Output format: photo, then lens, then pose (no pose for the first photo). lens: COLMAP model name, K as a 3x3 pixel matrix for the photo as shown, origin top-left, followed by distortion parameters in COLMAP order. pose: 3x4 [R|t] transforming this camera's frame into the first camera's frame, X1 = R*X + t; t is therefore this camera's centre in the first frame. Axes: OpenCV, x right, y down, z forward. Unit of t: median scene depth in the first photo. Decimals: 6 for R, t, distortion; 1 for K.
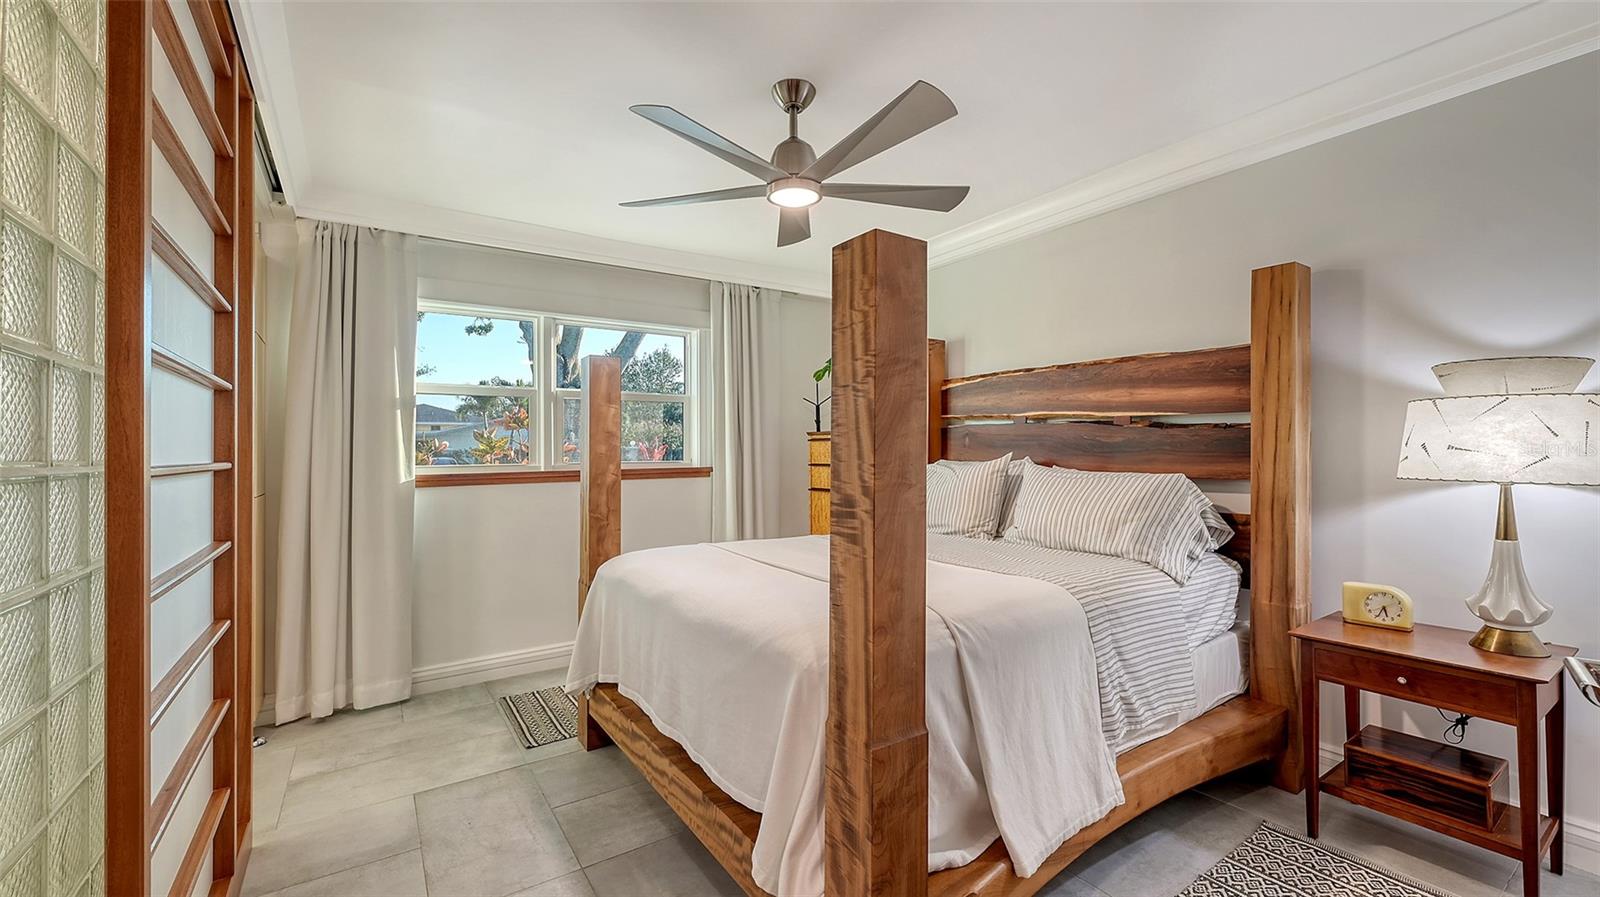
lens RADIAL K [[645.6, 0, 807.2], [0, 645.6, 448.4], [0, 0, 1]] dist [-0.000712, -0.000324]
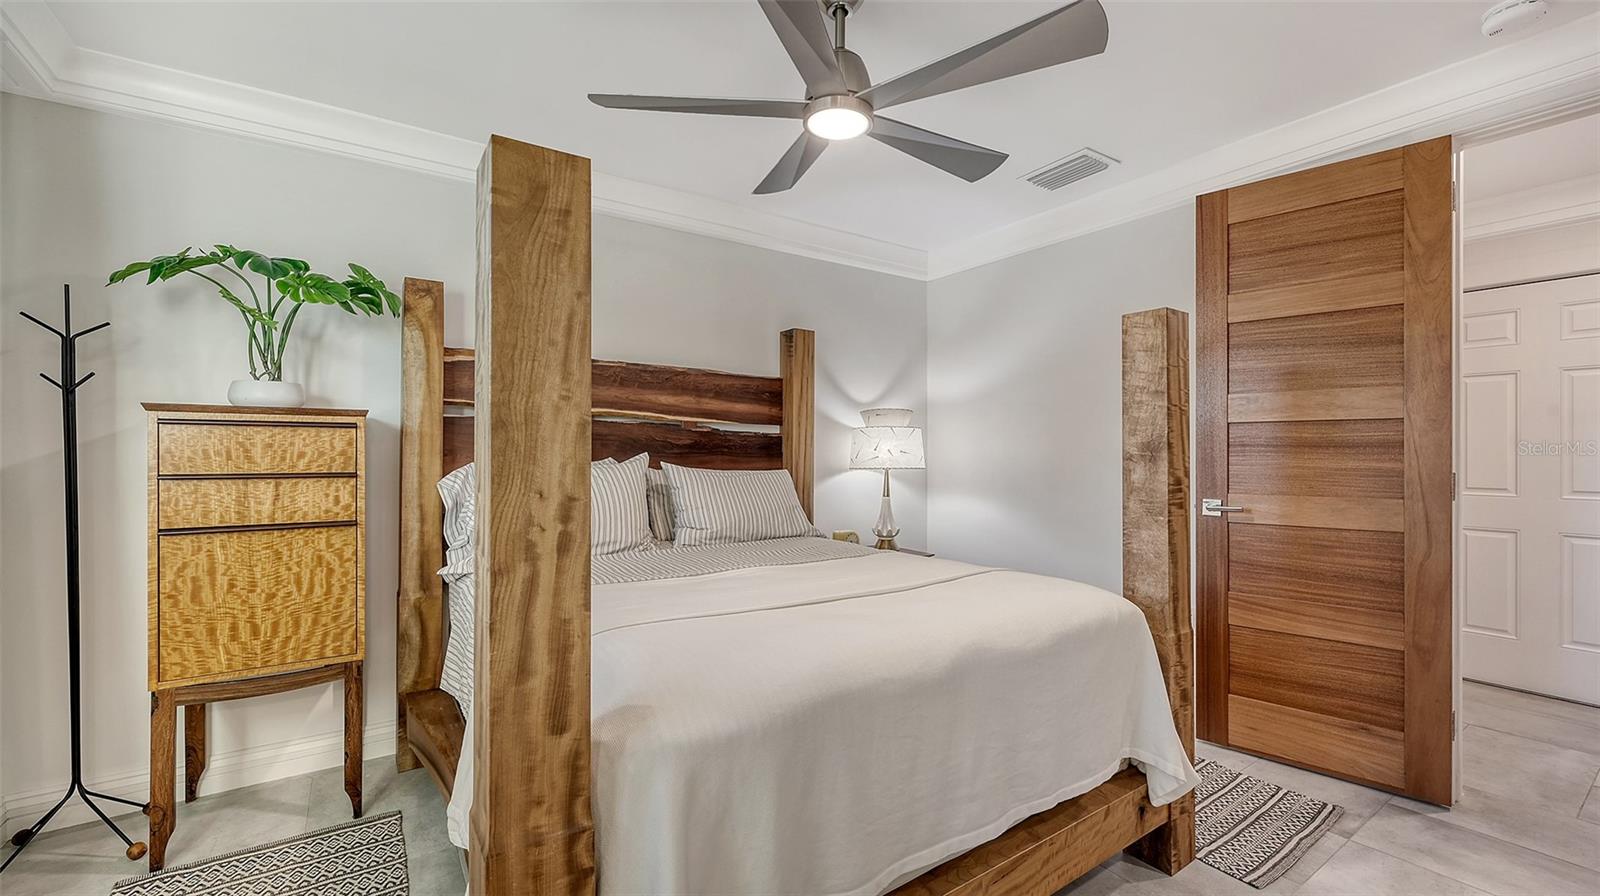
lens RADIAL K [[645.6, 0, 807.2], [0, 645.6, 455.3], [0, 0, 1]] dist [-0.000712, -0.000324]
pose [[0.003365, 0.005406, 0.999980, -0.711730], [-0.005383, 0.999971, -0.005388, 0.016043], [-0.999980, -0.005365, 0.003394, 0.909337]]
